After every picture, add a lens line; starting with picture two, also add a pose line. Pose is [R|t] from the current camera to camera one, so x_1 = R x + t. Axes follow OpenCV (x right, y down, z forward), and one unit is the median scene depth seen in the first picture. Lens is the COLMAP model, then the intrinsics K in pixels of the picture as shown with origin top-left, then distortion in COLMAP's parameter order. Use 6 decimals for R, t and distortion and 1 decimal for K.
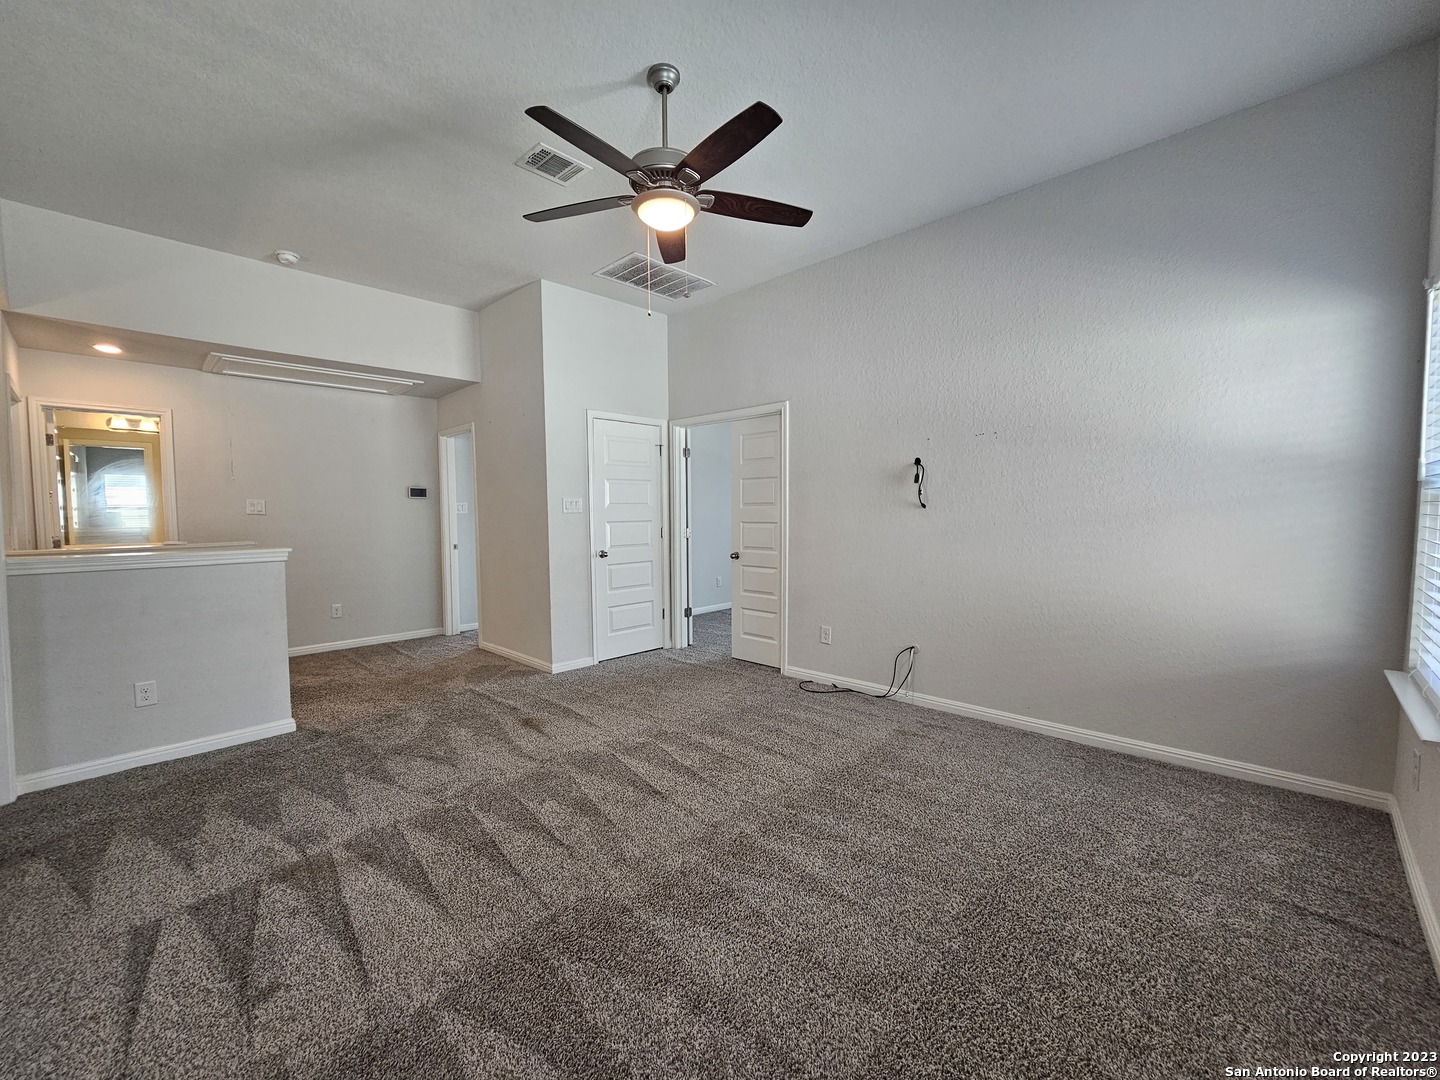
lens RADIAL K [[593.9, 0, 720.0], [0, 593.9, 540.0], [0, 0, 1]] dist [-0.017632, 0.000456]
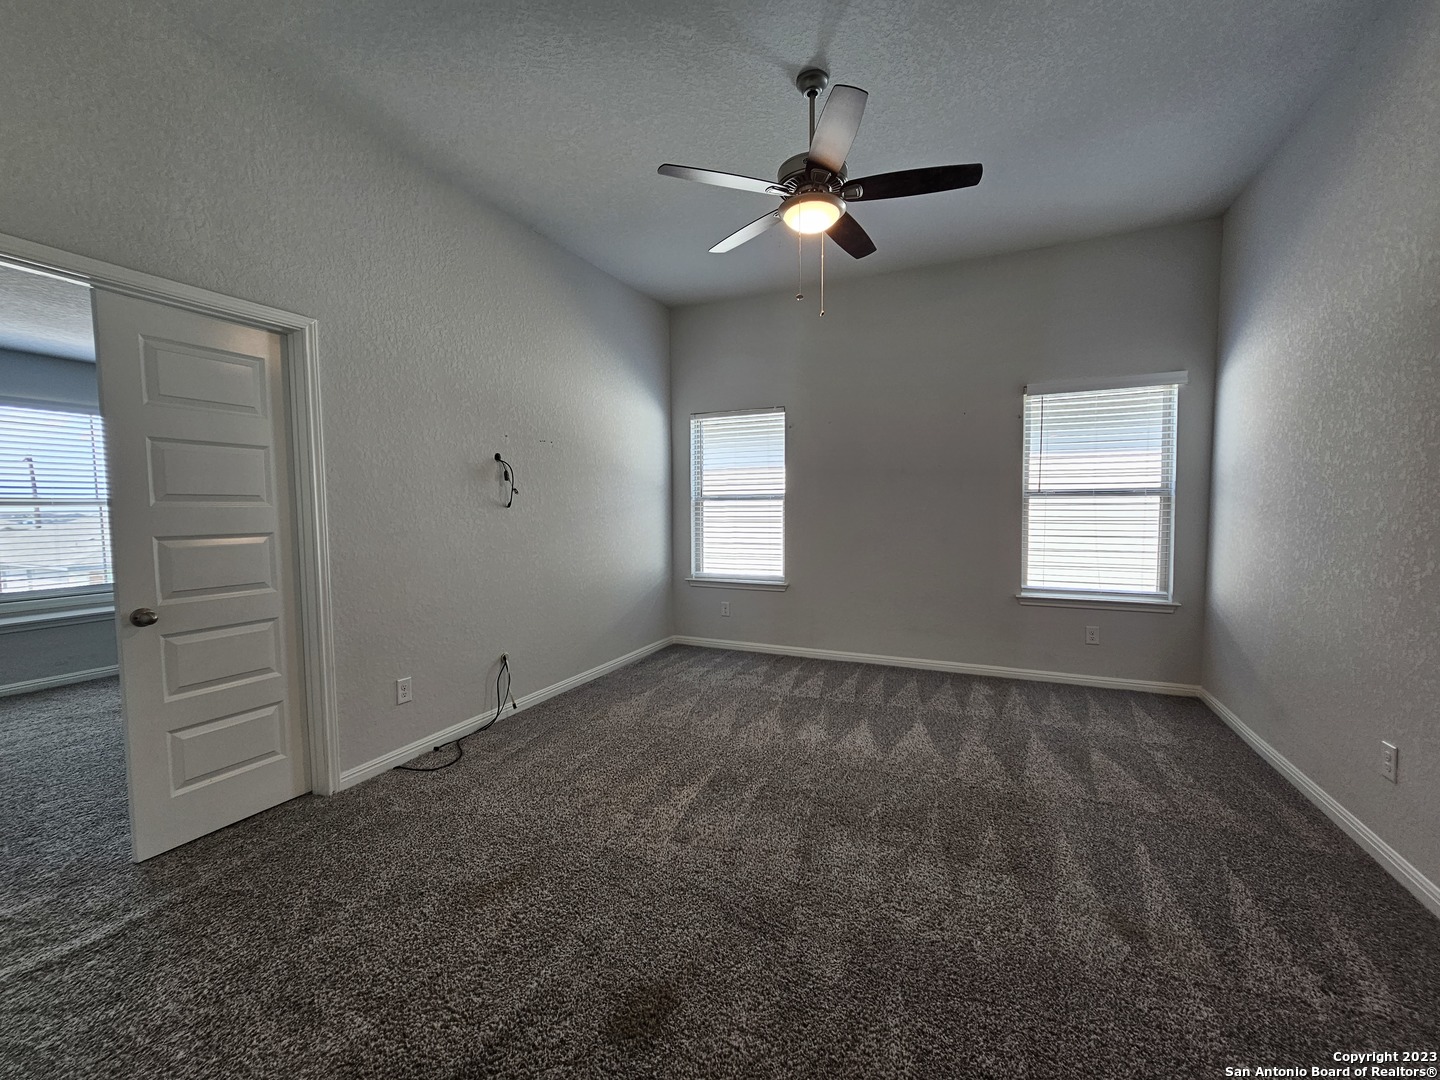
lens RADIAL K [[593.9, 0, 720.0], [0, 593.9, 540.0], [0, 0, 1]] dist [-0.017632, 0.000456]
pose [[-0.327037, -0.046329, 0.943875, -0.661149], [0.054276, 0.996228, 0.067705, -0.046597], [-0.943452, 0.073372, -0.323289, 0.977208]]
